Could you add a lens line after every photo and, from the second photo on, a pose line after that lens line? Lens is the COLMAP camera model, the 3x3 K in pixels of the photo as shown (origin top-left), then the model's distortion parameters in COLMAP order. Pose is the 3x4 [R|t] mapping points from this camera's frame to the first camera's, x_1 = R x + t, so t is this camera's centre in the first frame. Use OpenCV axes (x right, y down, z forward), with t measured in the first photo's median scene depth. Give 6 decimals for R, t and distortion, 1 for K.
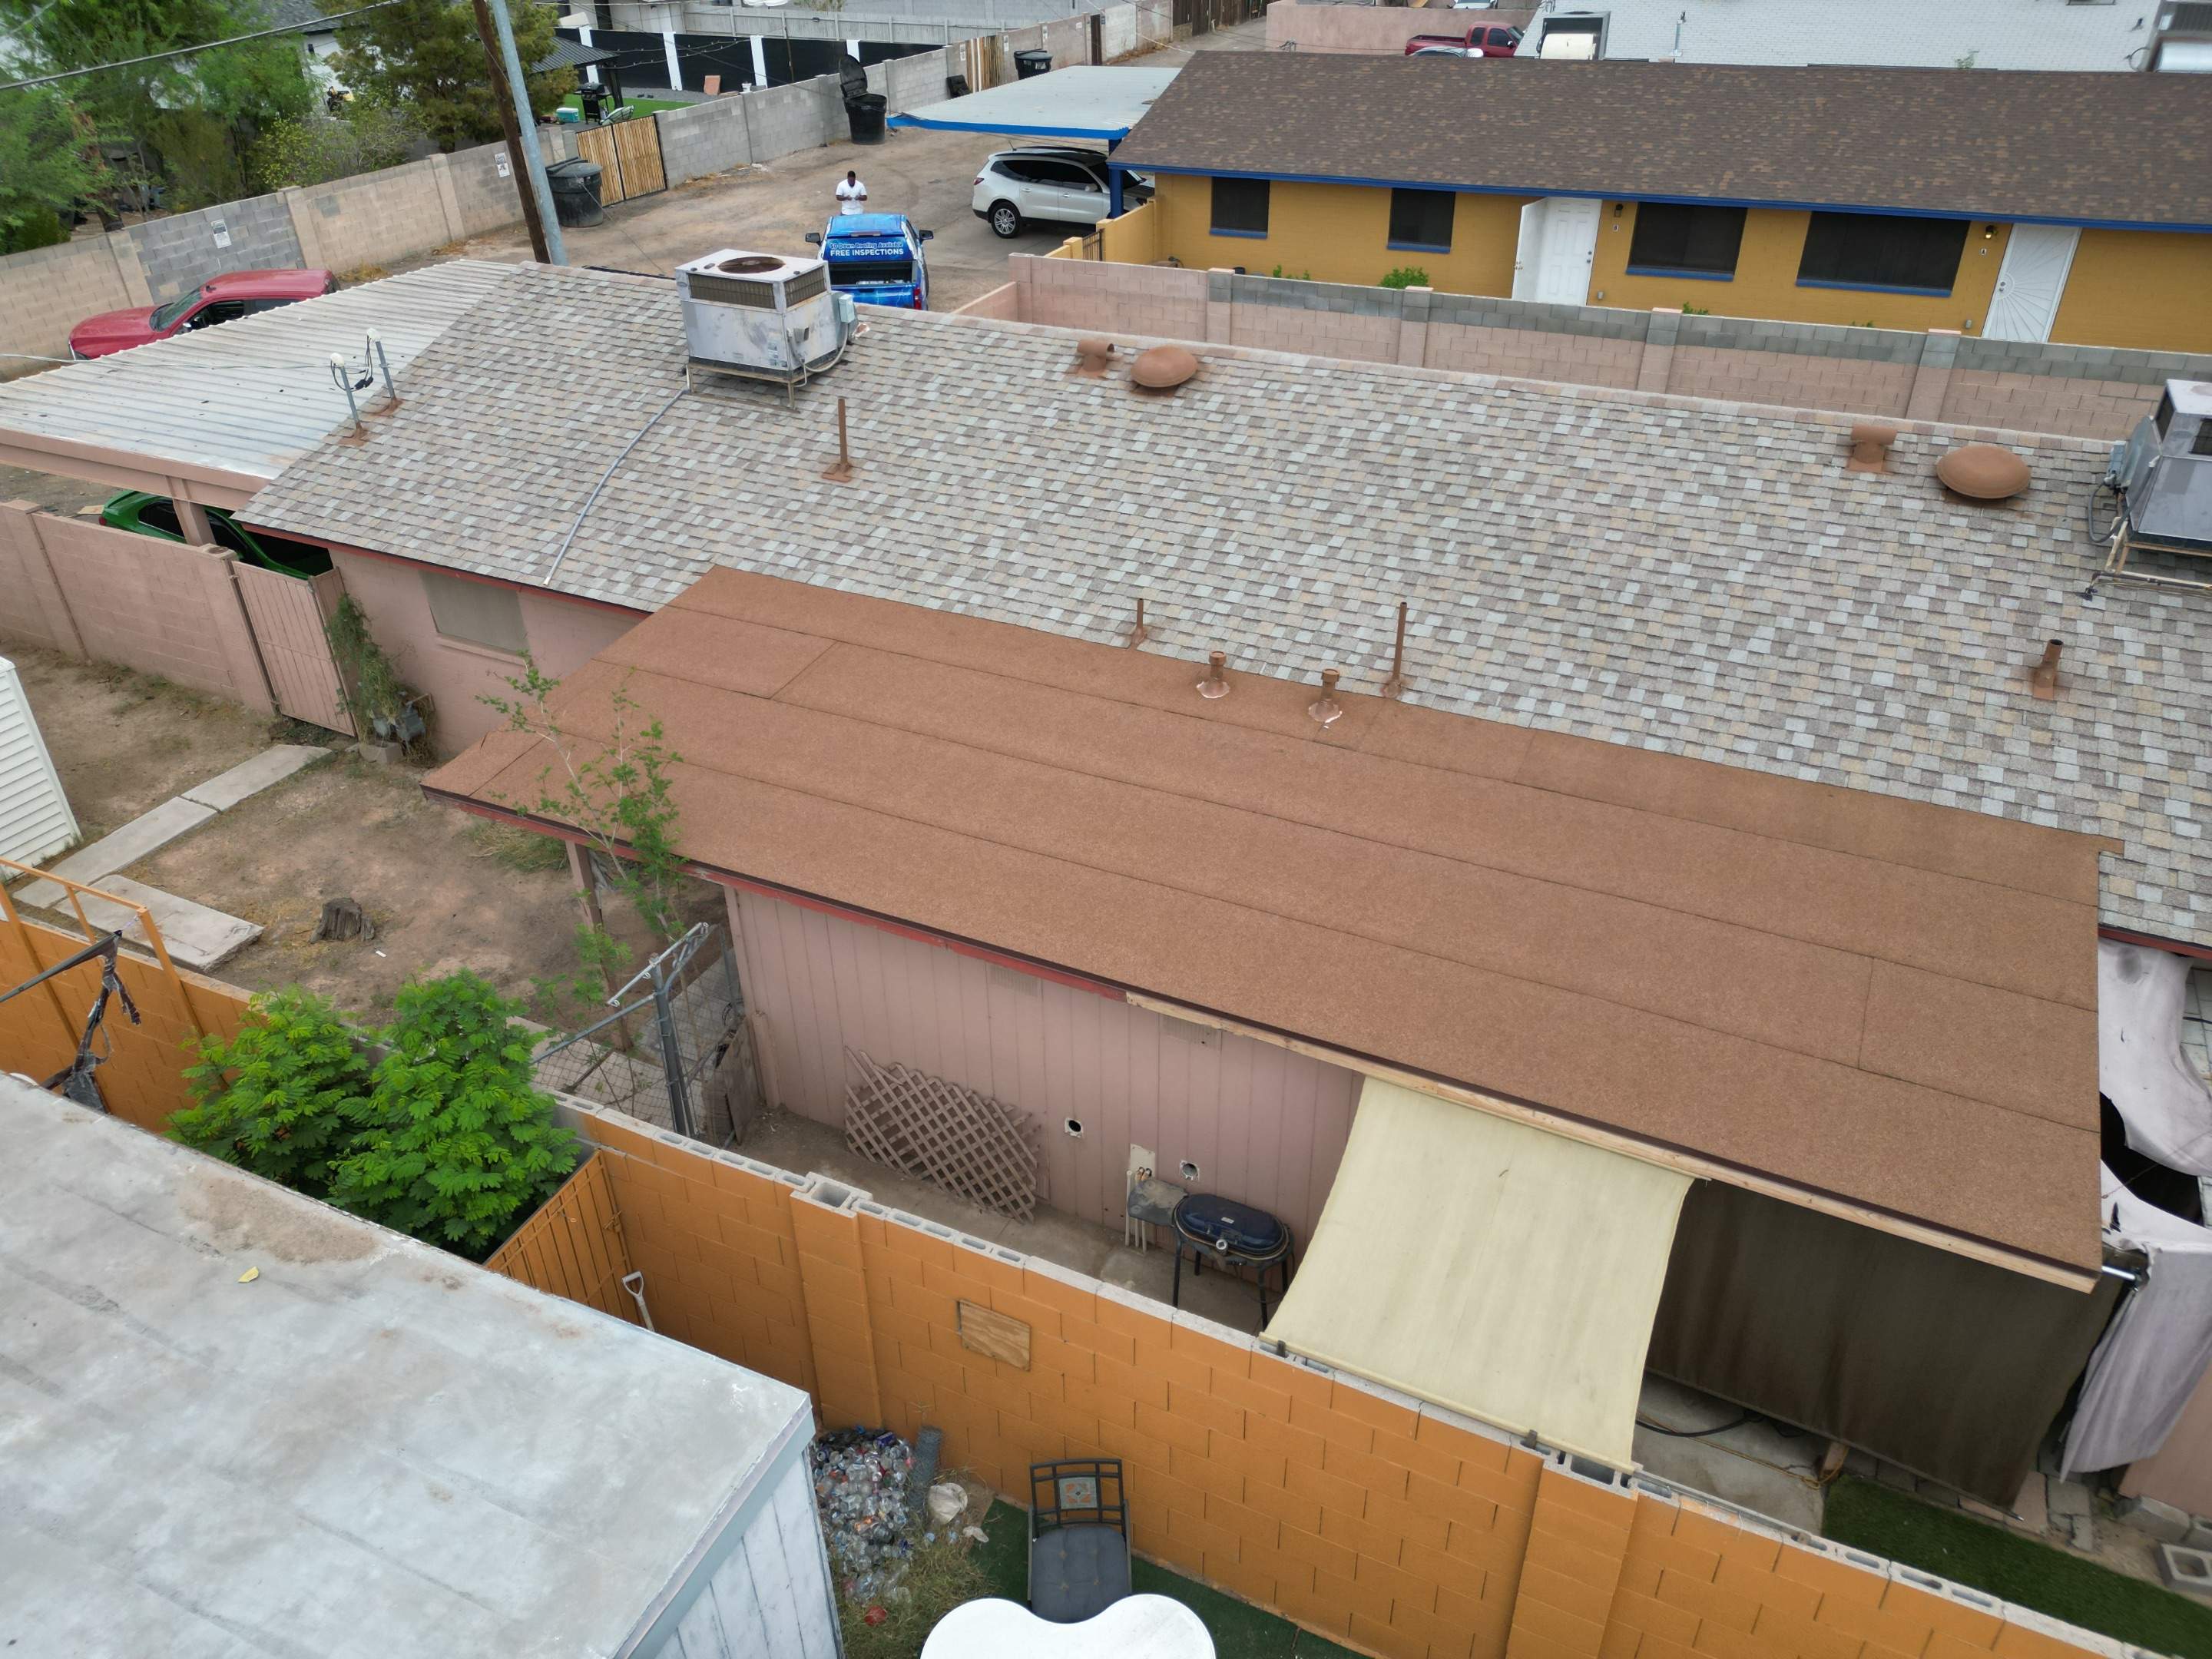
lens RADIAL K [[1543.2, 0, 1107.4], [0, 1543.2, 819.2], [0, 0, 1]] dist [0.067575, -0.065694]
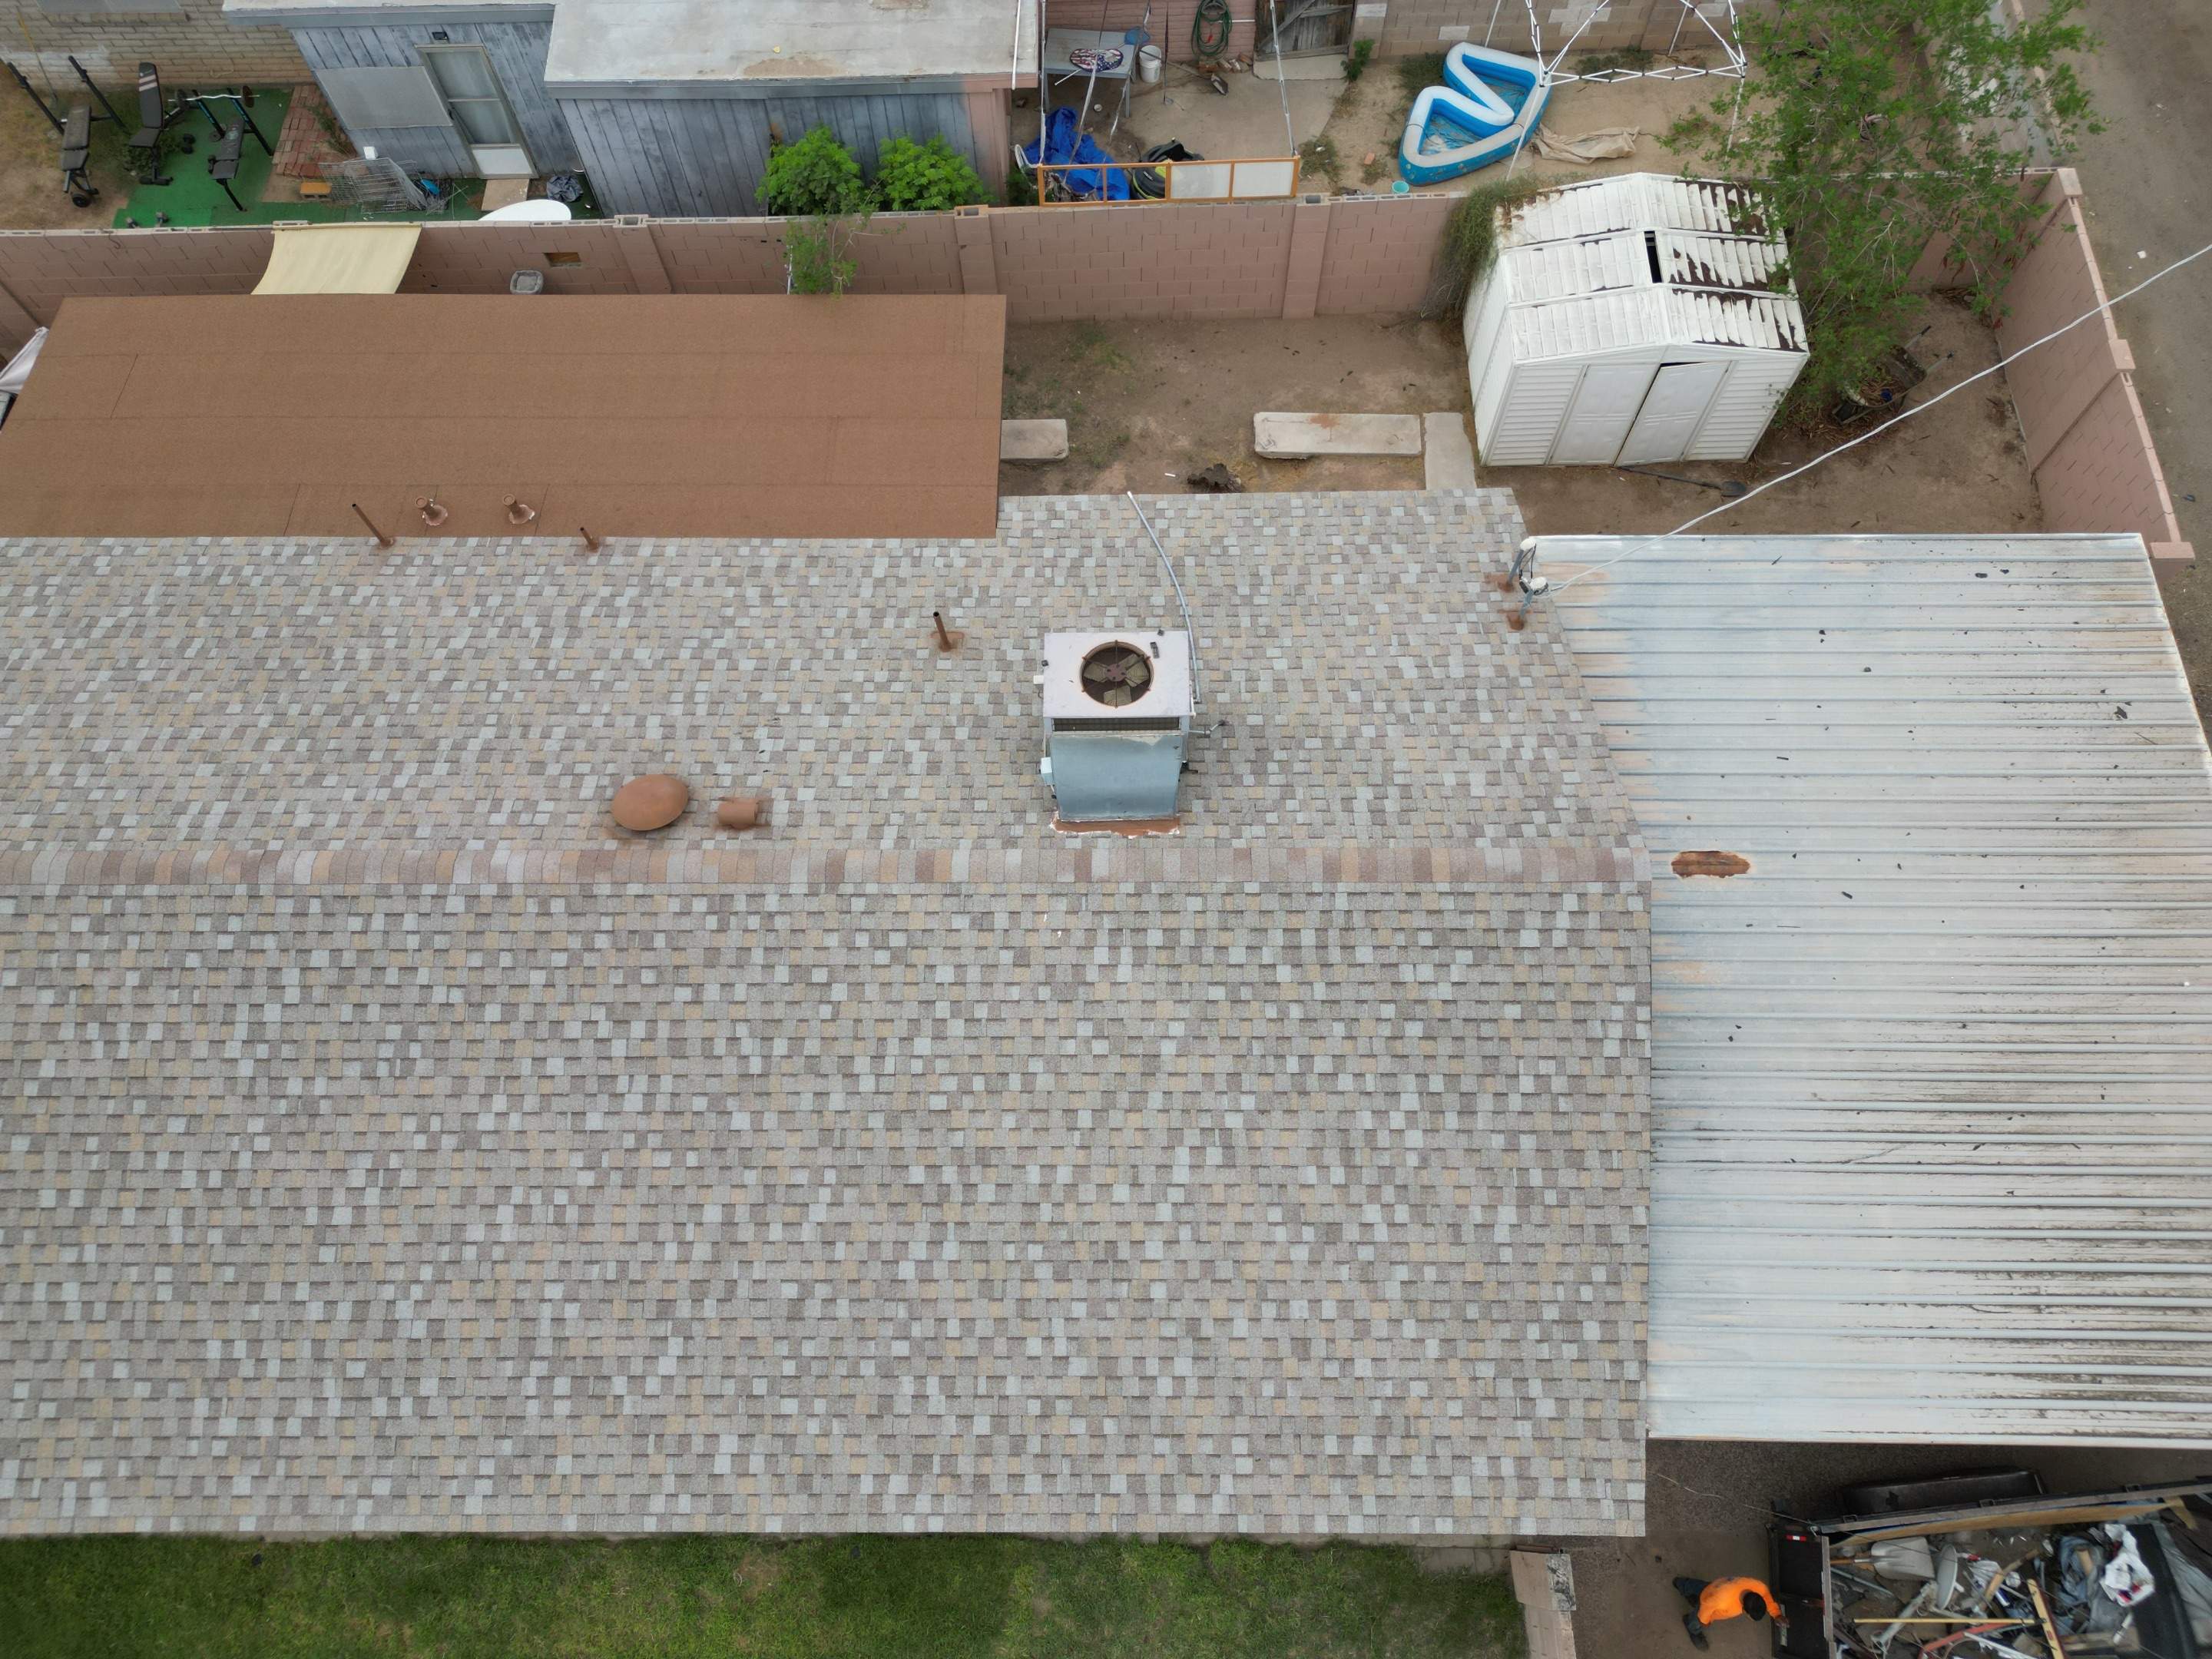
lens RADIAL K [[1543.2, 0, 1106.6], [0, 1543.2, 816.9], [0, 0, 1]] dist [0.067575, -0.065694]
pose [[-0.900884, 0.407800, -0.148686, -0.083332], [-0.205025, -0.097856, 0.973853, -1.560604], [0.382587, 0.907813, 0.171766, 1.208007]]
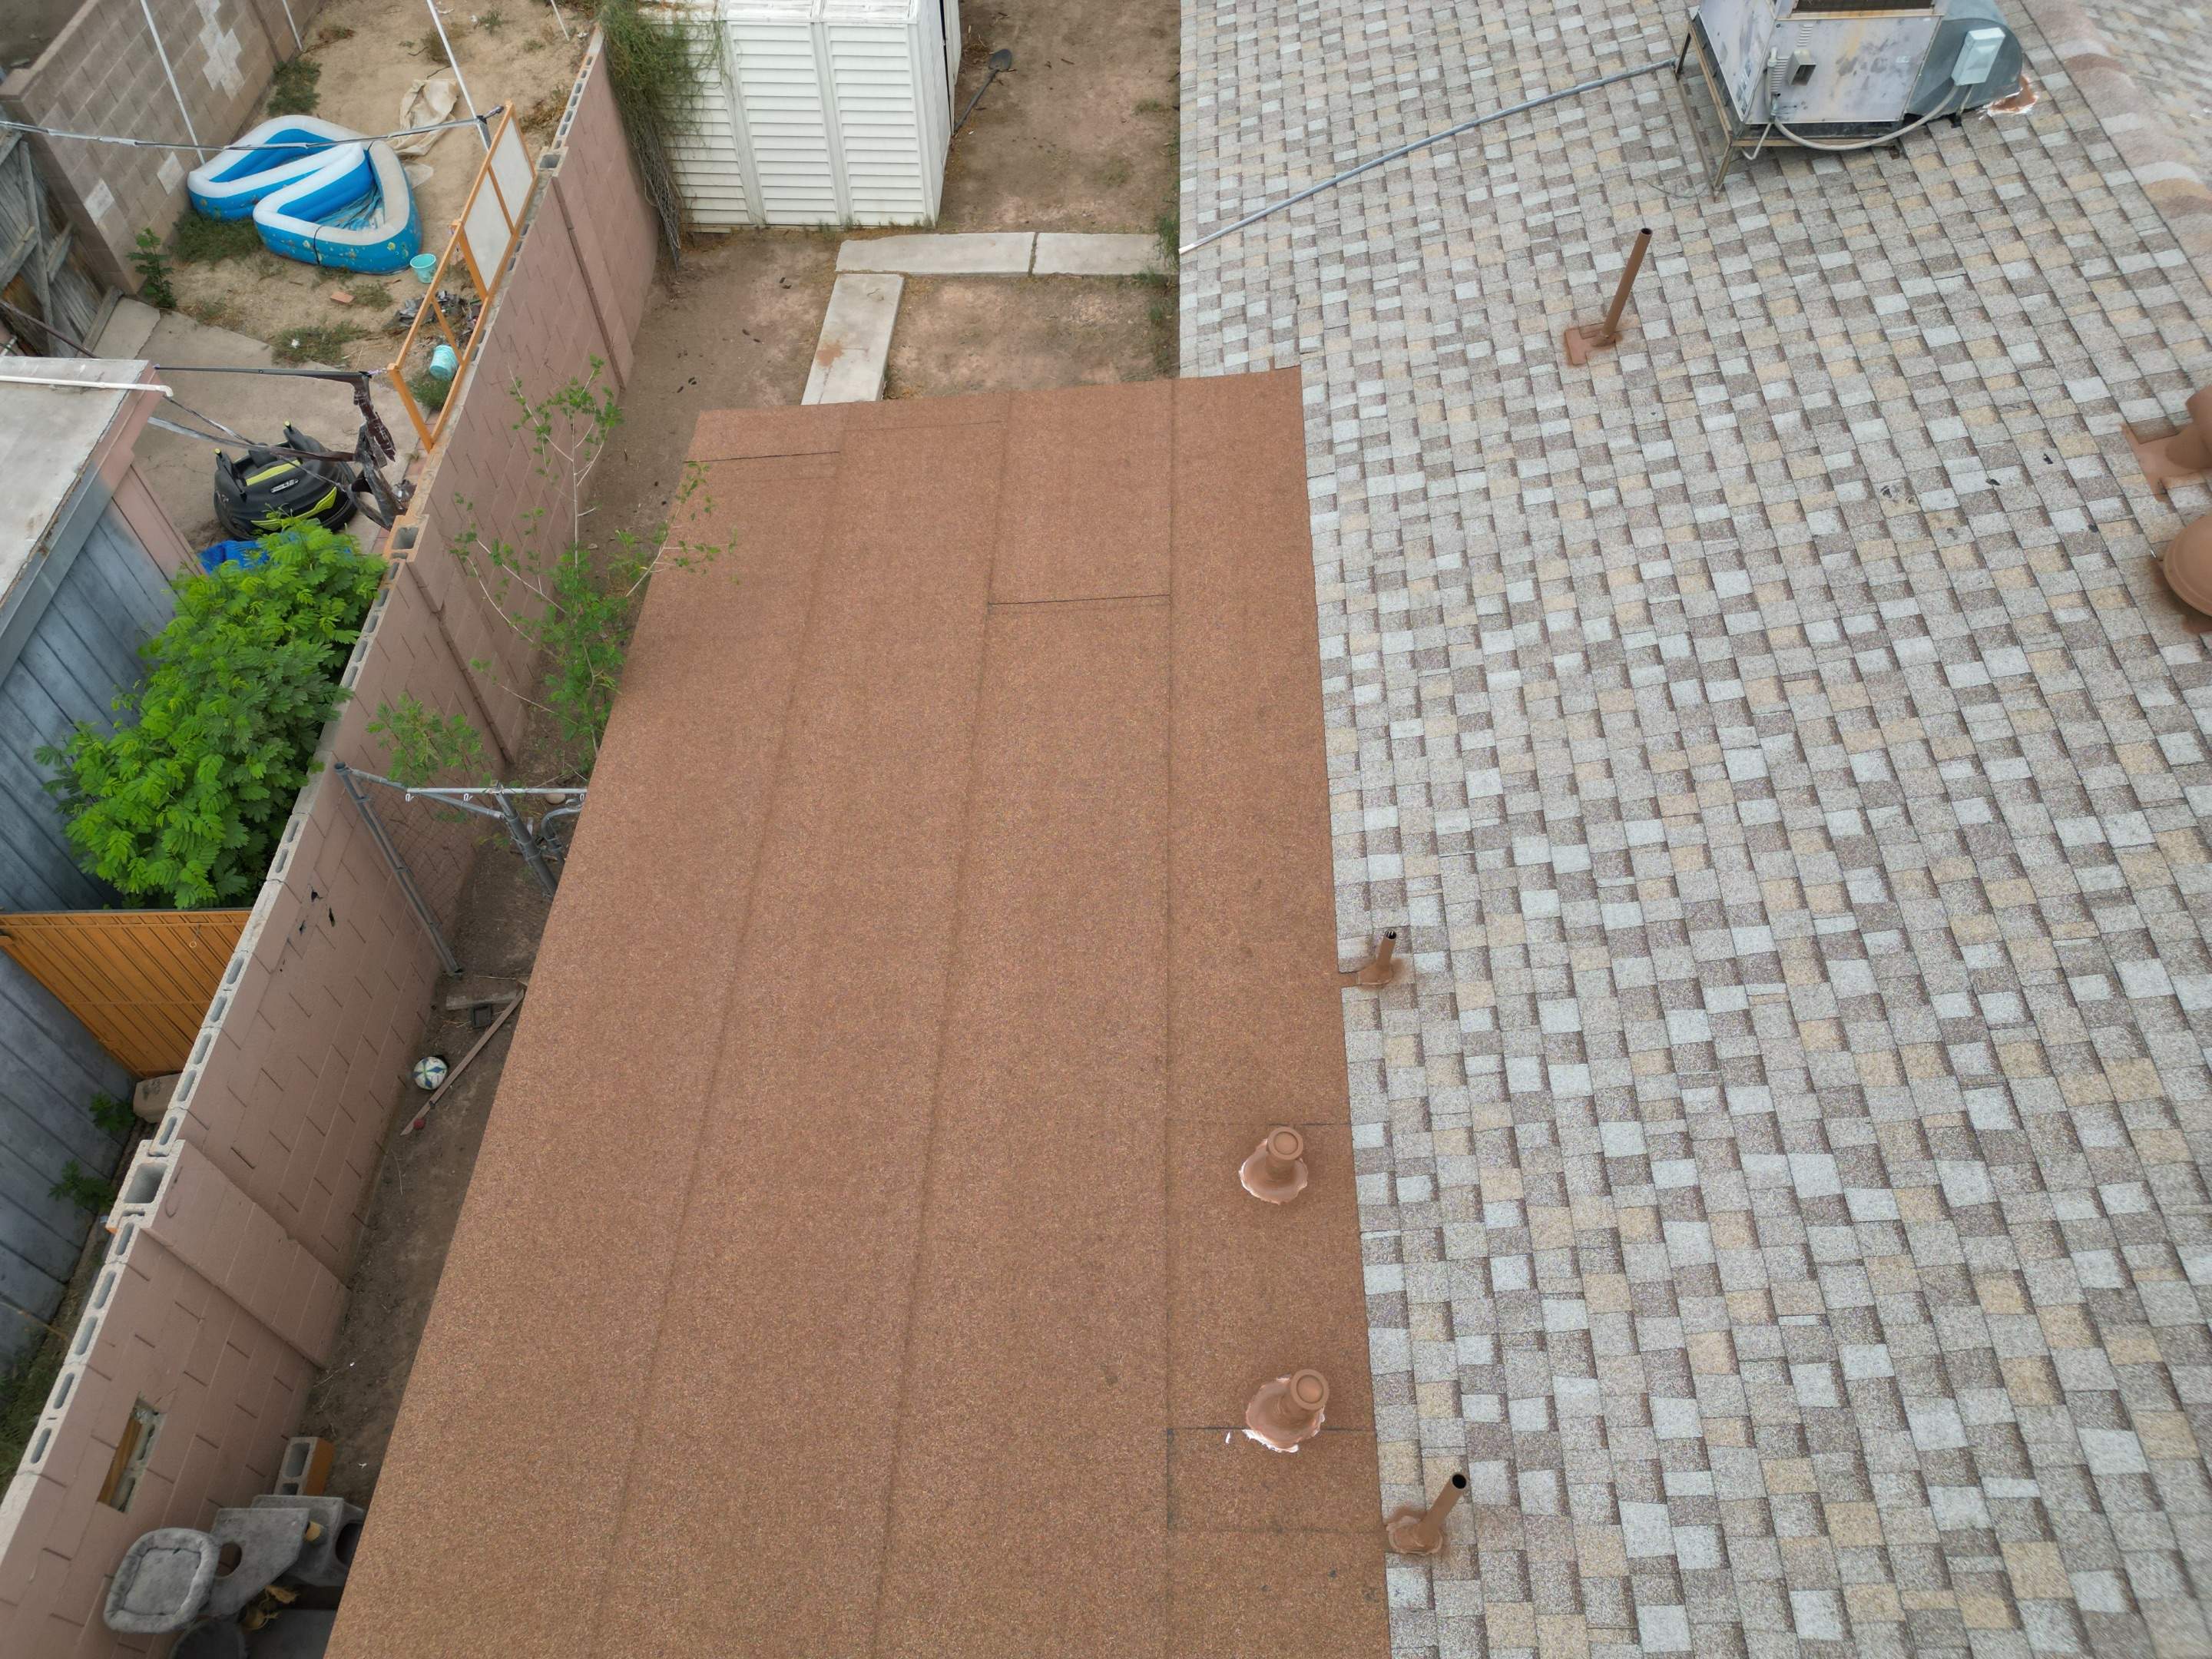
lens RADIAL K [[1543.2, 0, 1092.9], [0, 1543.2, 825.9], [0, 0, 1]] dist [0.067575, -0.065694]
pose [[0.405269, 0.733481, -0.545677, 0.237867], [-0.481203, 0.678663, 0.554851, -0.412476], [0.777303, 0.037718, 0.627995, 0.637841]]
